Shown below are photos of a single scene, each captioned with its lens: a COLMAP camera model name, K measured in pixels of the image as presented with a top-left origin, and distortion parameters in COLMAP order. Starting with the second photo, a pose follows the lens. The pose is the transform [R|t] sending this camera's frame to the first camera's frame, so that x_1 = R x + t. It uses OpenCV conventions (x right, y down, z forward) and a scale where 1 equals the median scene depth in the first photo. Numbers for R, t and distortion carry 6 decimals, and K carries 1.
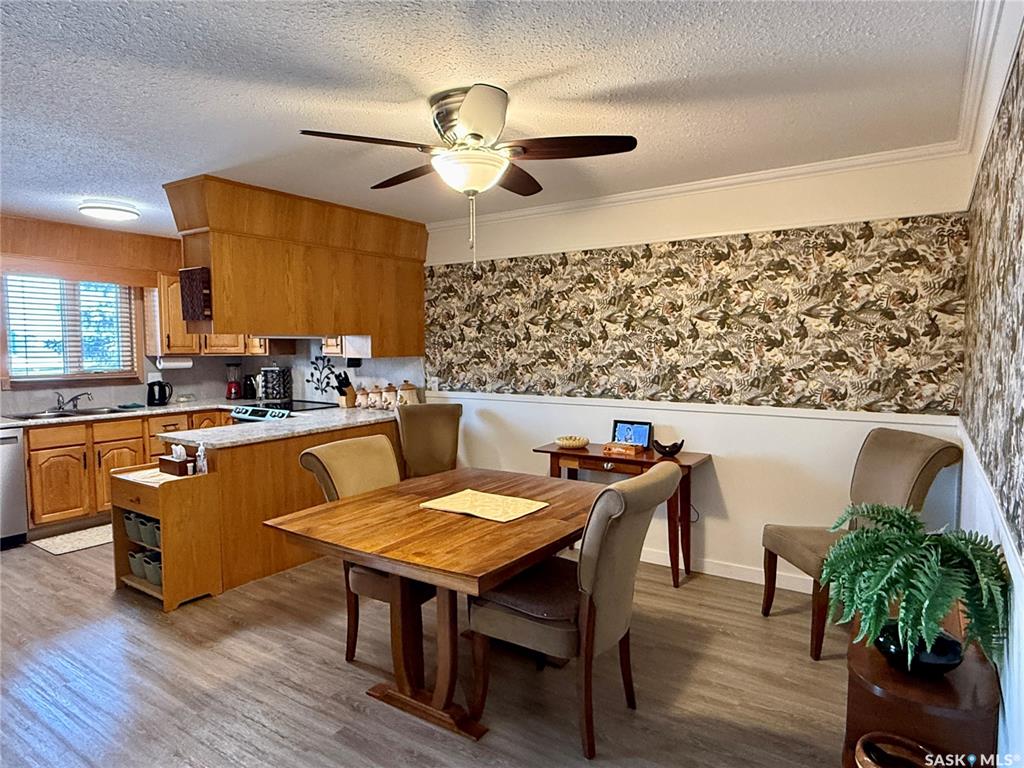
lens RADIAL K [[616.6, 0, 506.4], [0, 616.6, 386.8], [0, 0, 1]] dist [-0.002668, 0.002405]
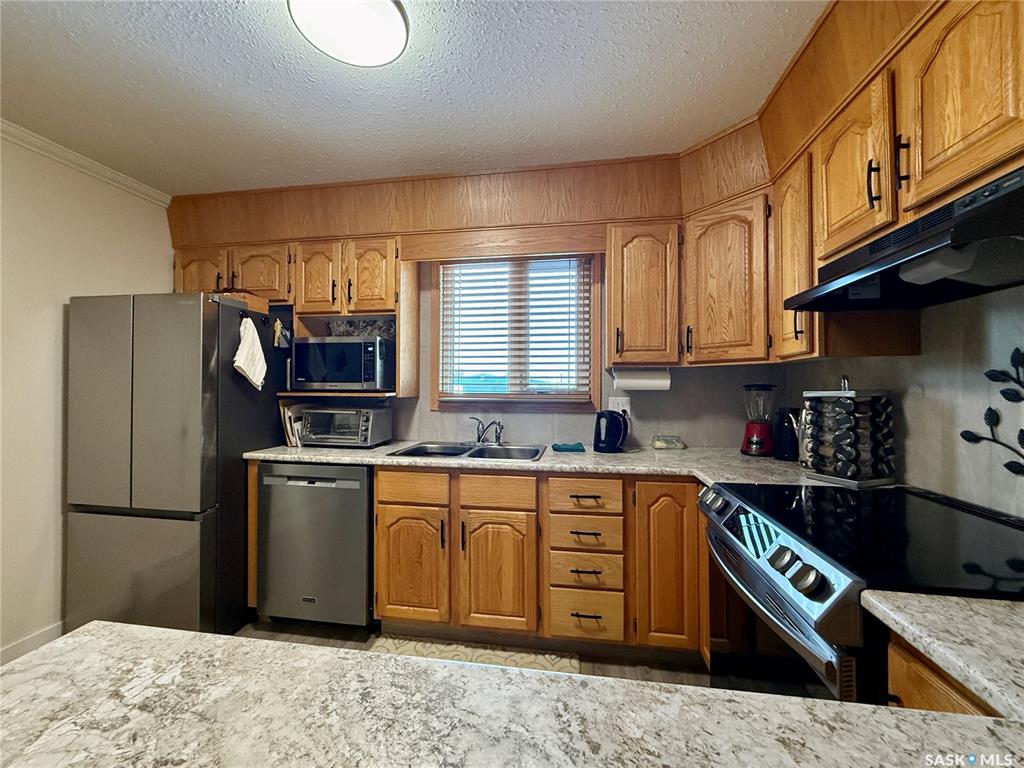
lens RADIAL K [[408.4, 0, 510.0], [0, 408.4, 383.5], [0, 0, 1]] dist [-0.000248, -0.000052]
pose [[0.418426, -0.006562, -0.908227, -0.343351], [-0.064468, 0.997237, -0.036906, -0.019774], [0.905960, 0.073994, 0.416847, 1.039326]]
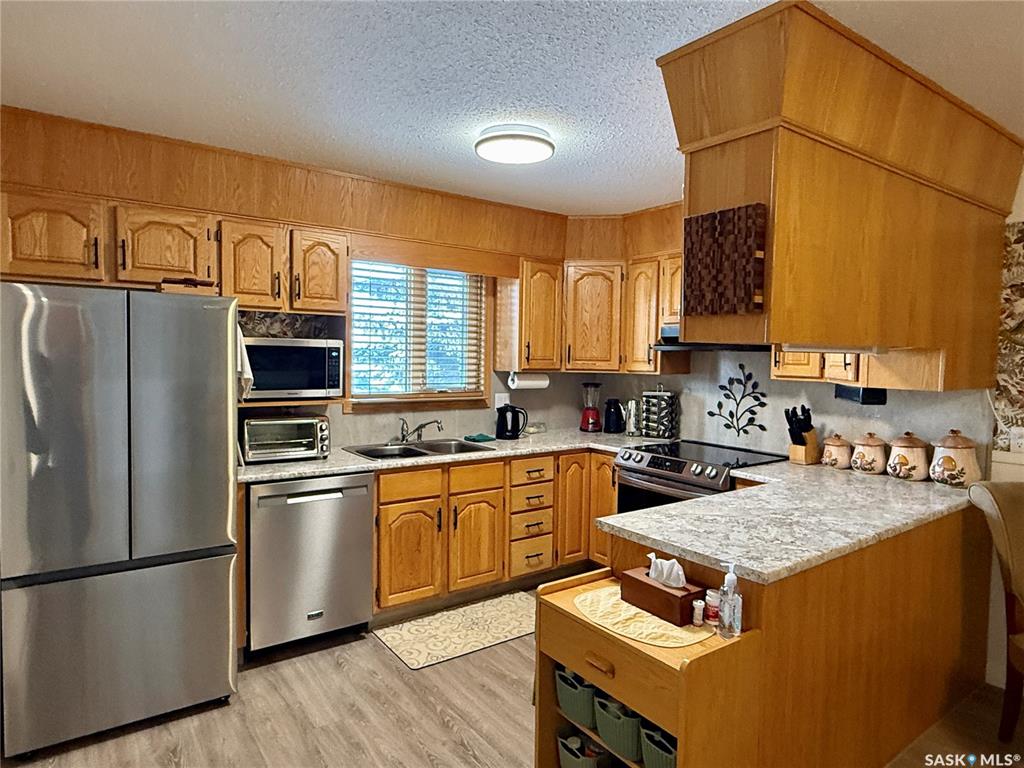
lens RADIAL K [[616.6, 0, 508.6], [0, 616.6, 386.5], [0, 0, 1]] dist [-0.002668, 0.002405]
pose [[0.939908, 0.035740, -0.339552, -0.442189], [-0.041721, 0.999076, -0.010330, -0.033805], [0.338869, 0.023876, 0.940530, 0.423284]]
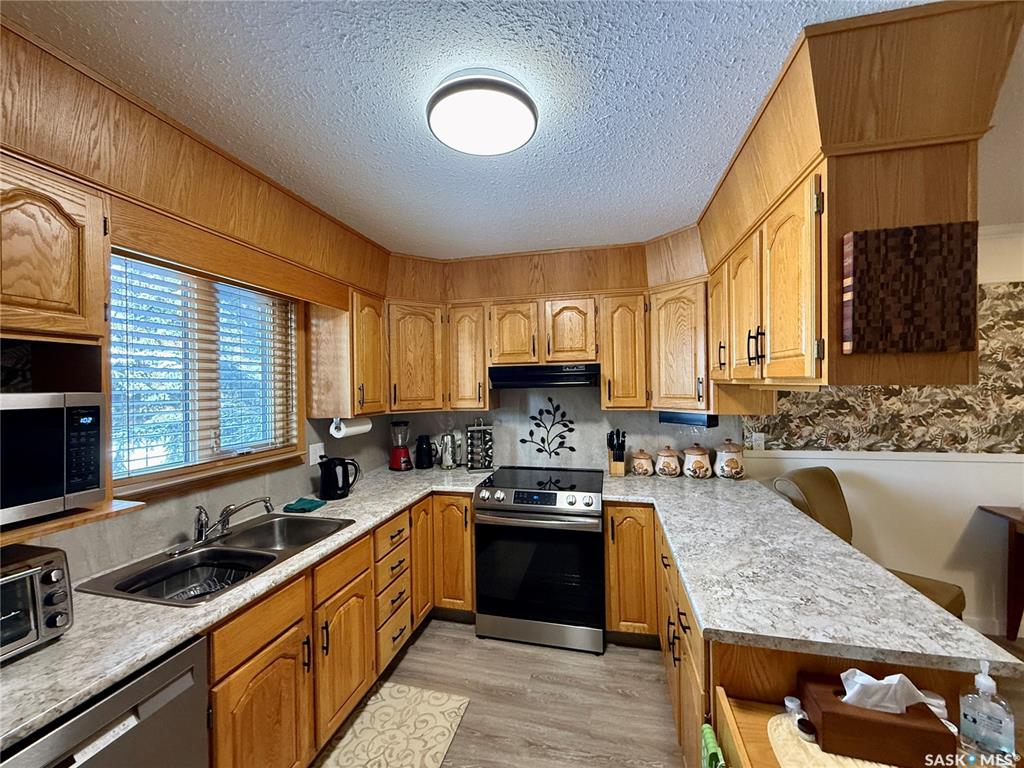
lens RADIAL K [[408.4, 0, 509.8], [0, 408.4, 383.6], [0, 0, 1]] dist [-0.000248, -0.000052]
pose [[0.935261, -0.010689, 0.353796, -0.762806], [0.036780, 0.997068, -0.067104, -0.070521], [-0.352042, 0.075772, 0.932912, 0.752521]]
